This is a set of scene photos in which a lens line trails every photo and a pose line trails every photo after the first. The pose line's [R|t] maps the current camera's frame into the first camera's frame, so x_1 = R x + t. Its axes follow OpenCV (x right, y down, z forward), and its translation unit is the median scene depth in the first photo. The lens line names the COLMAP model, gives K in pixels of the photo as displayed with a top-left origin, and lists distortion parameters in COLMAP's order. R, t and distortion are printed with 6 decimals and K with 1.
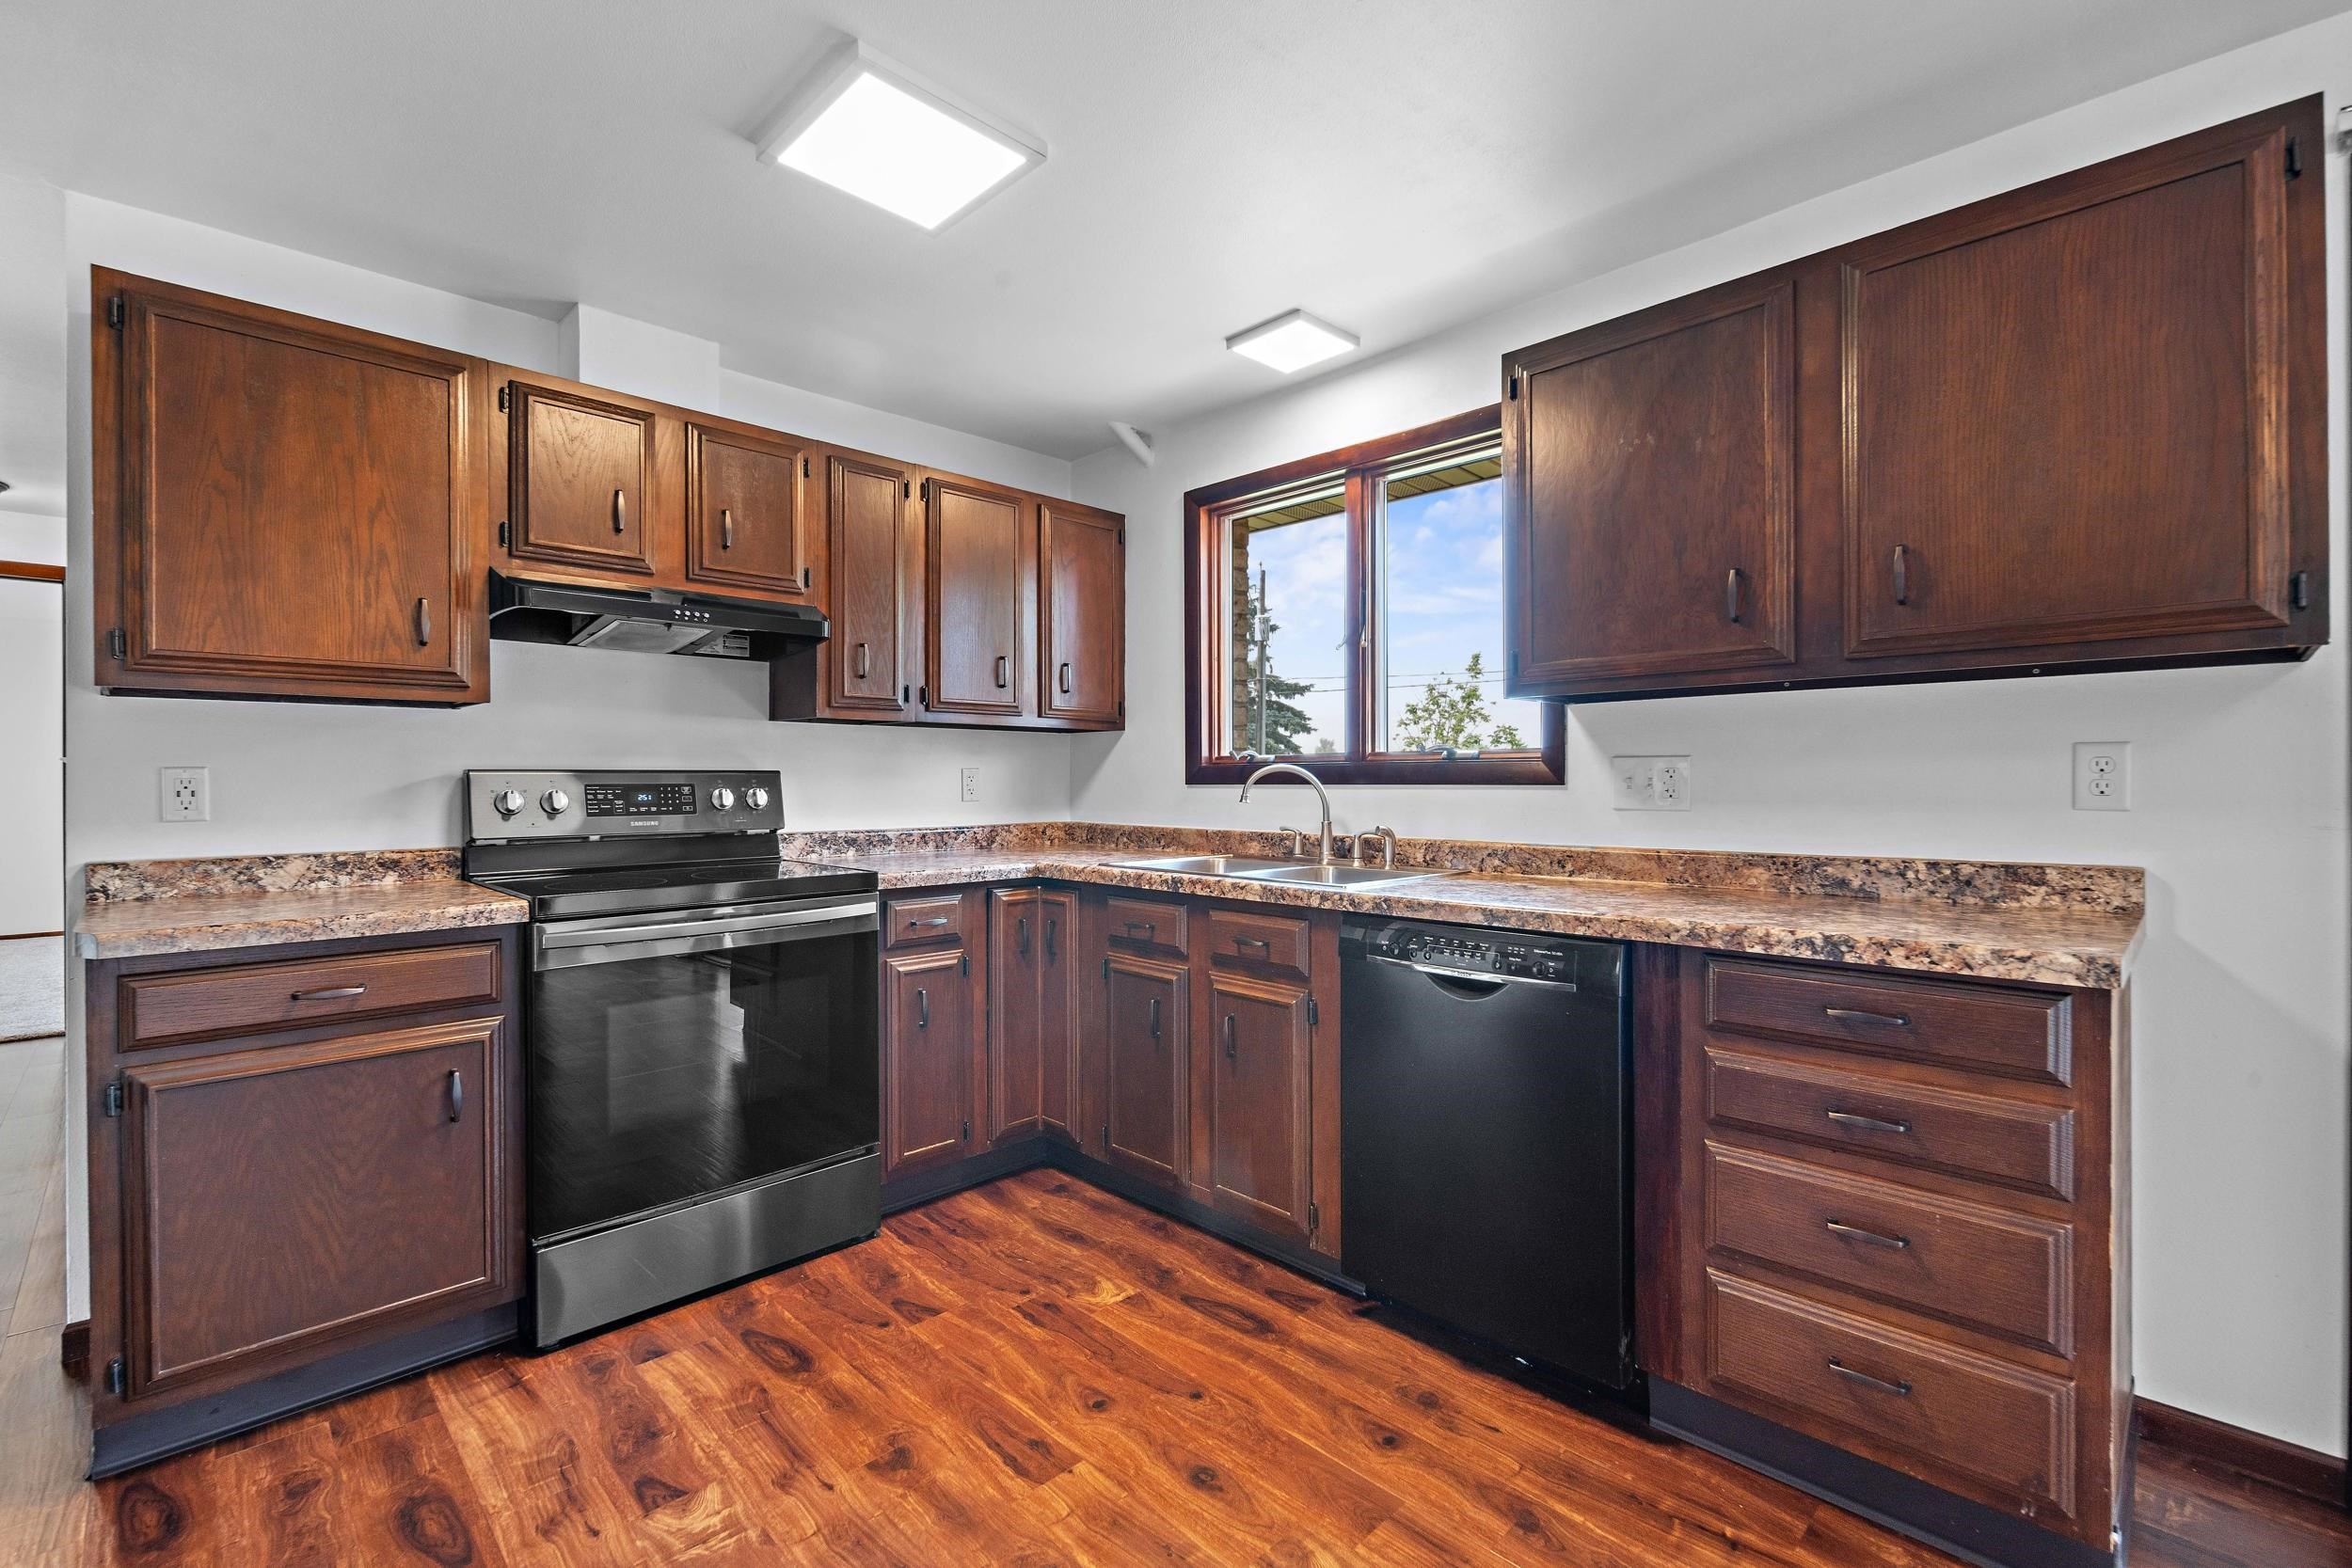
lens RADIAL K [[1027.8, 0, 1168.1], [0, 1027.8, 782.1], [0, 0, 1]] dist [0.006958, -0.003304]
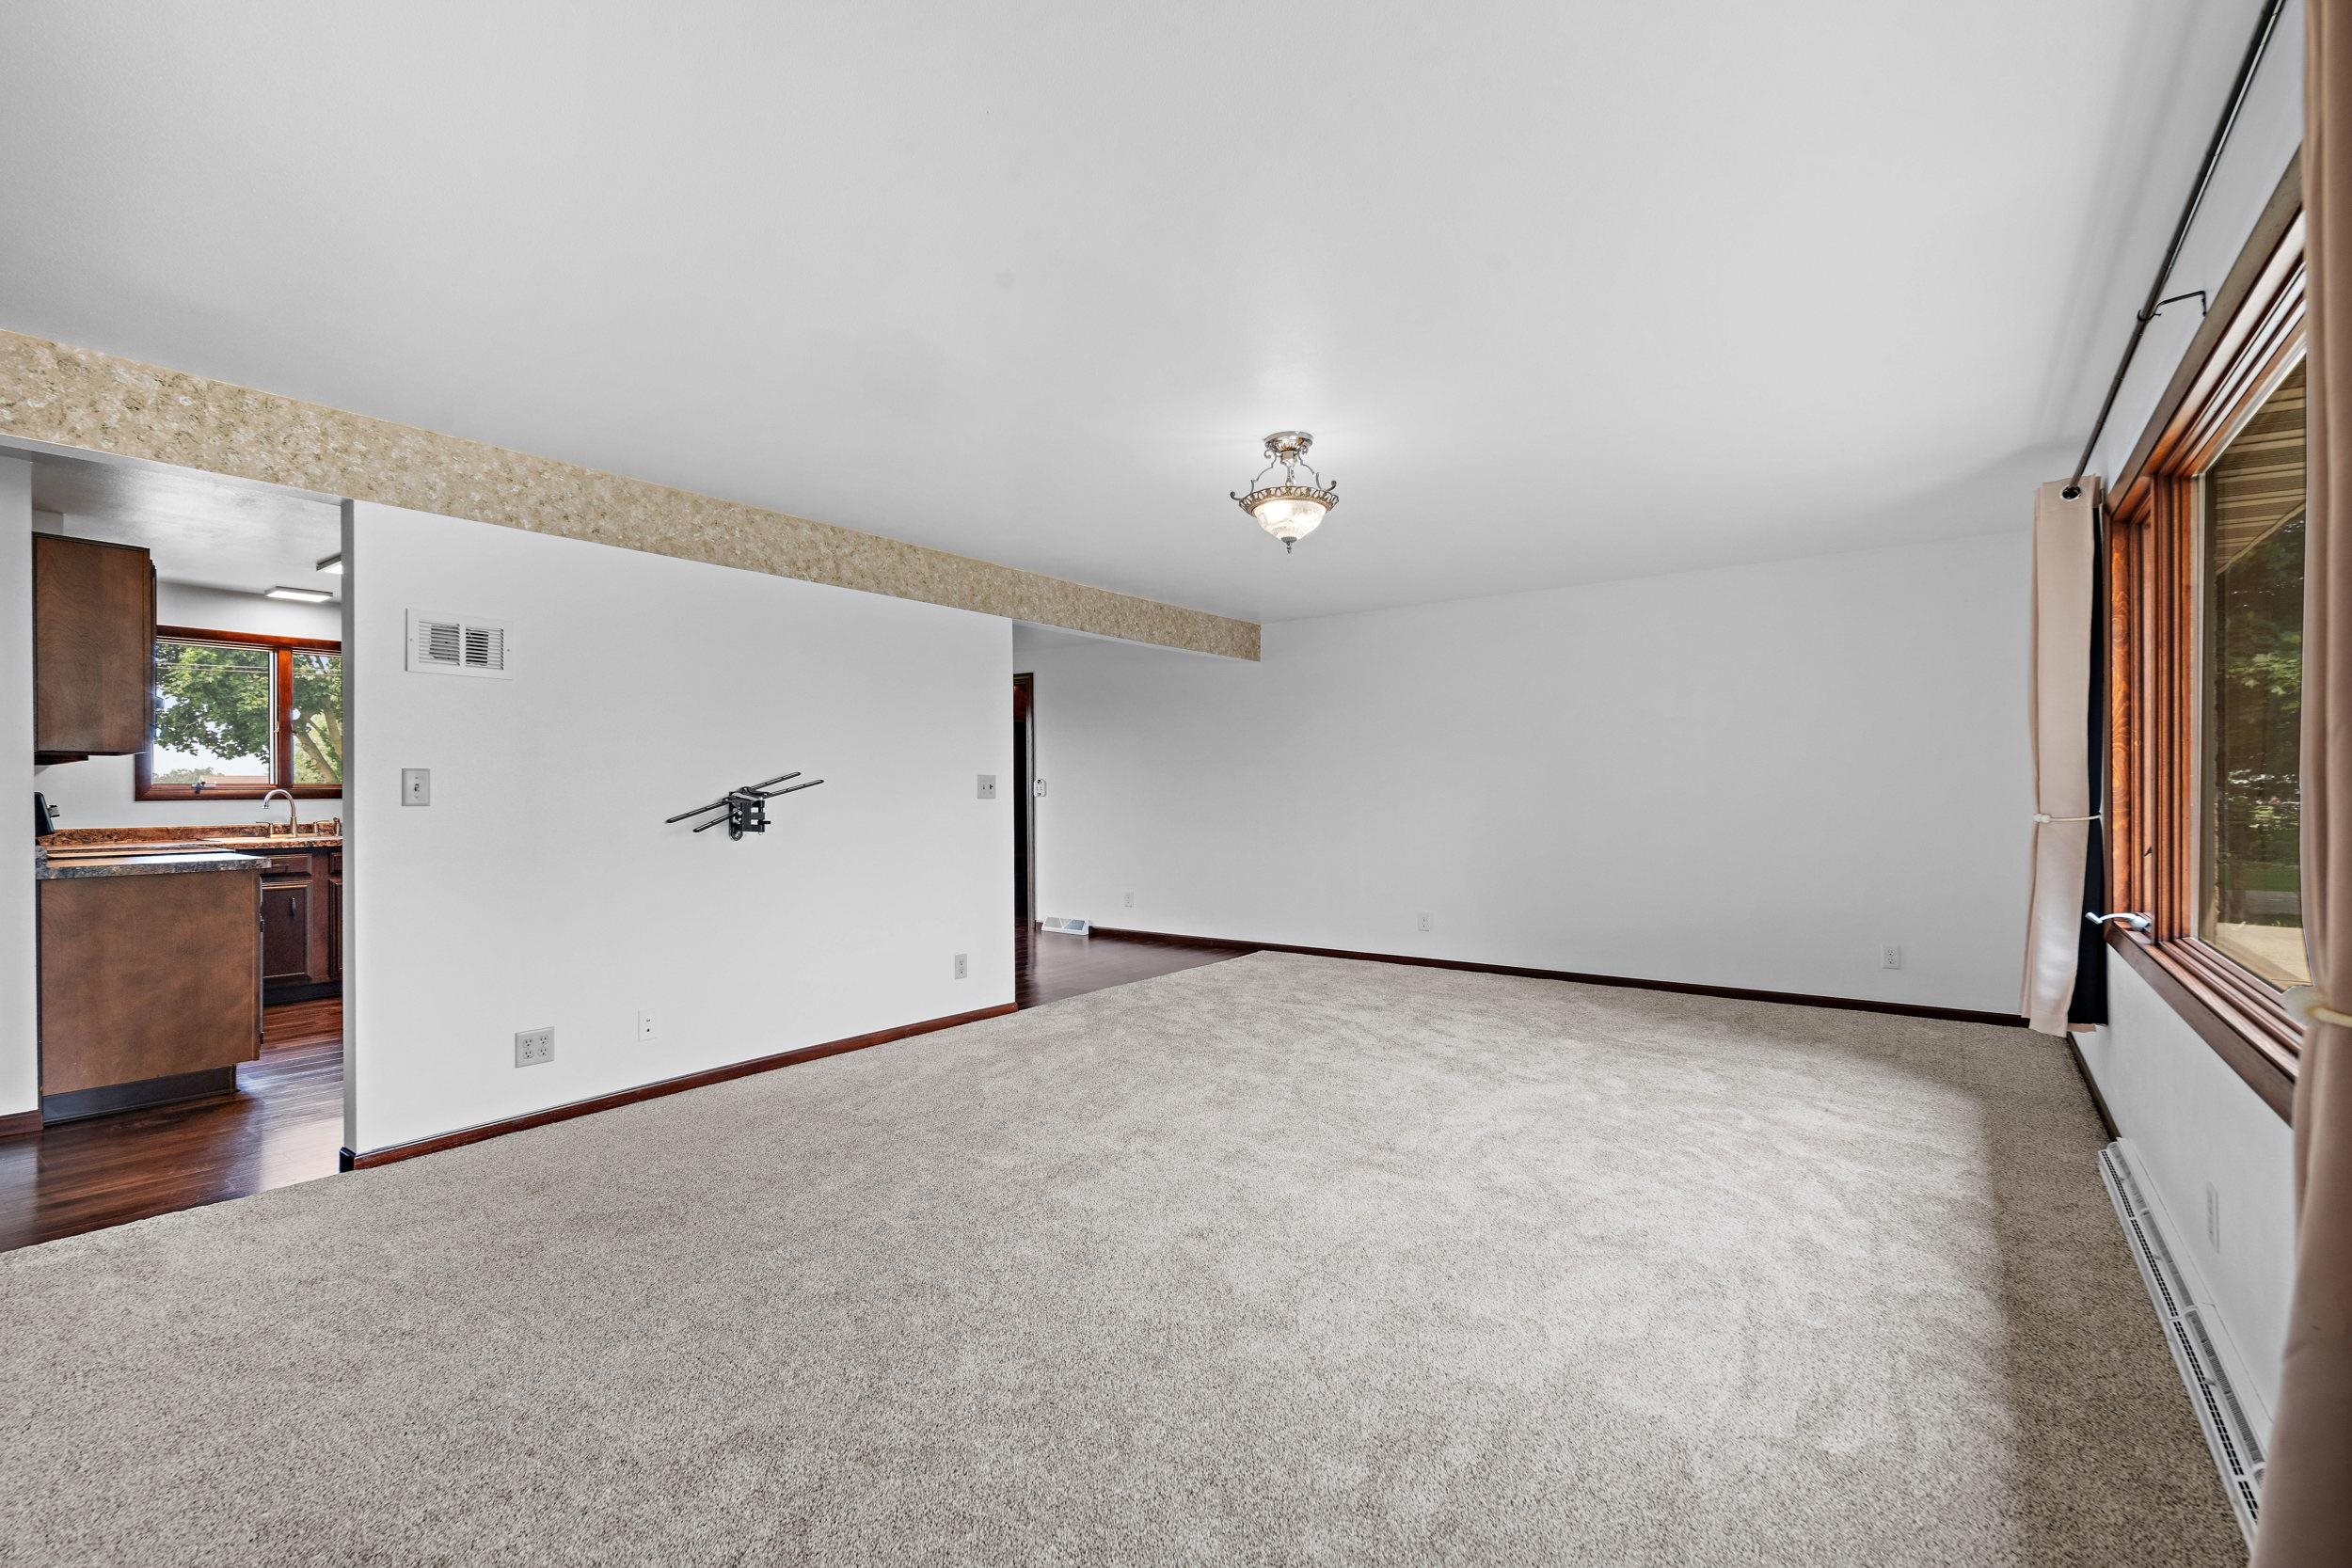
lens RADIAL K [[1027.8, 0, 1170.3], [0, 1027.8, 789.4], [0, 0, 1]] dist [0.006958, -0.003304]
pose [[-0.140625, 0.001460, 0.990062, -2.920337], [0.010495, 0.999945, 0.000016, 0.000923], [-0.990007, 0.010393, -0.140633, -0.630828]]
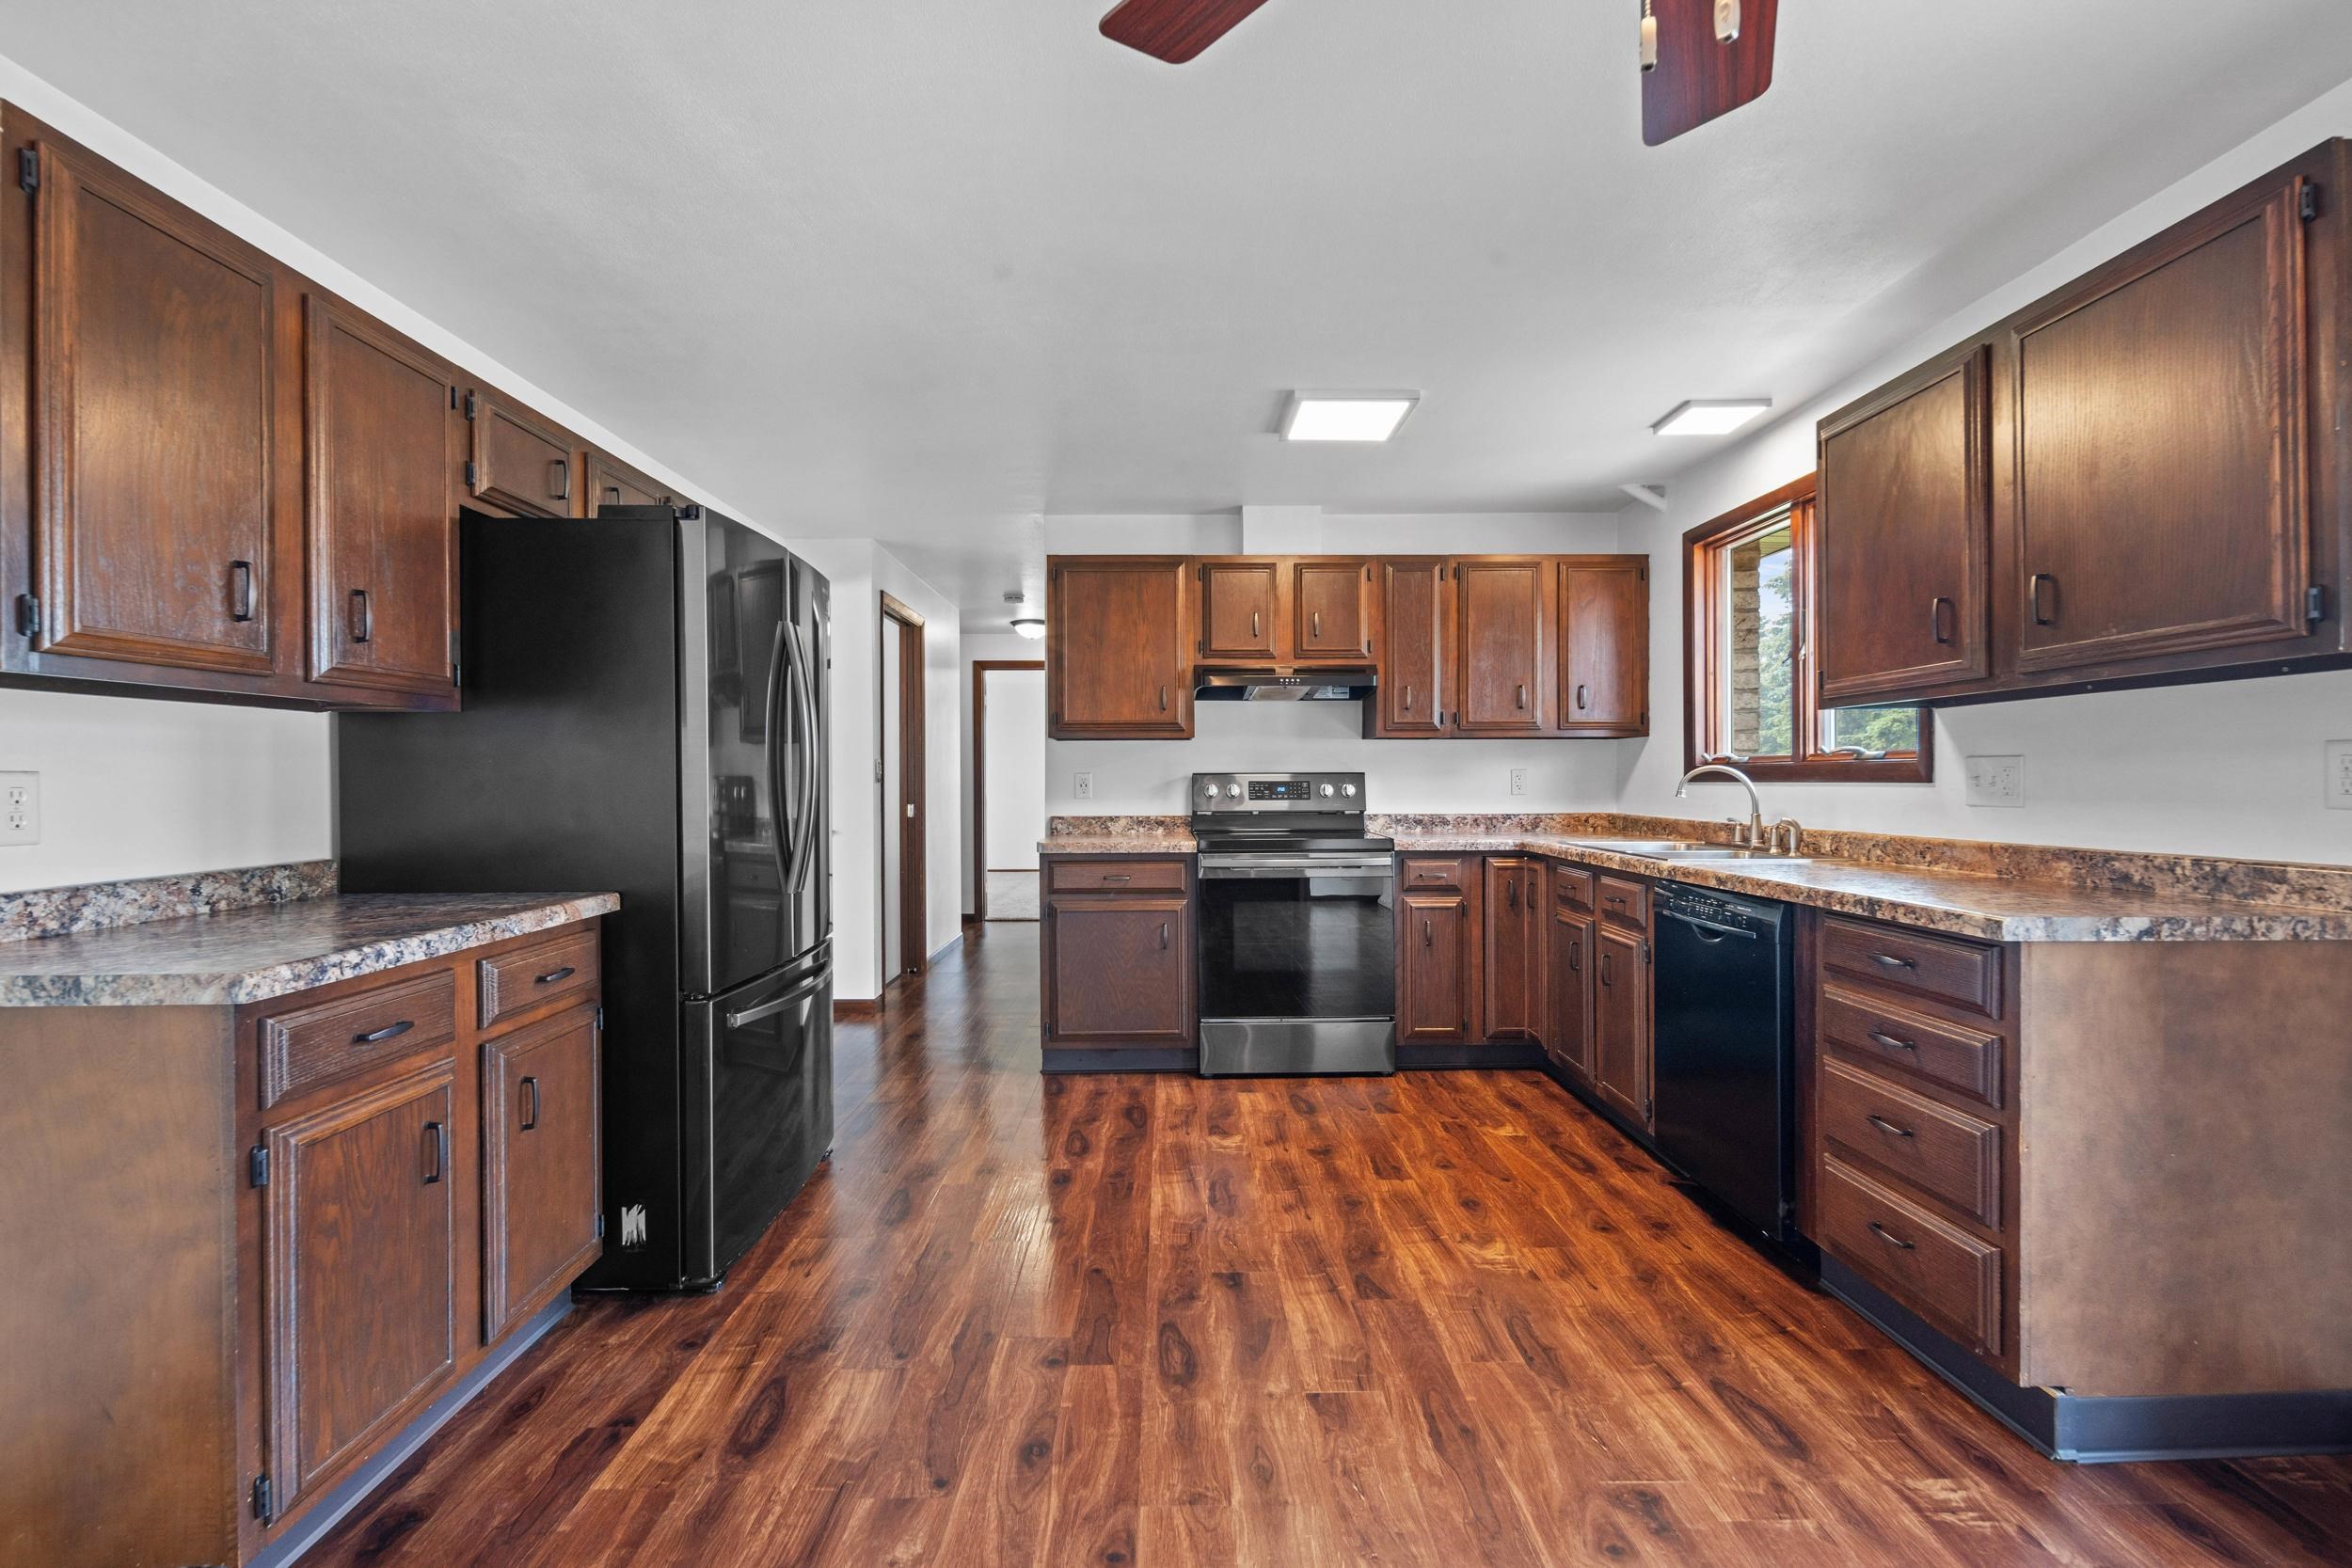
lens RADIAL K [[1027.8, 0, 1167.0], [0, 1027.8, 780.0], [0, 0, 1]] dist [0.006958, -0.003304]
pose [[0.717964, 0.000292, -0.696081, 0.651861], [0.000122, 1.000000, 0.000545, -0.001190], [0.696081, -0.000476, 0.717963, -0.404354]]
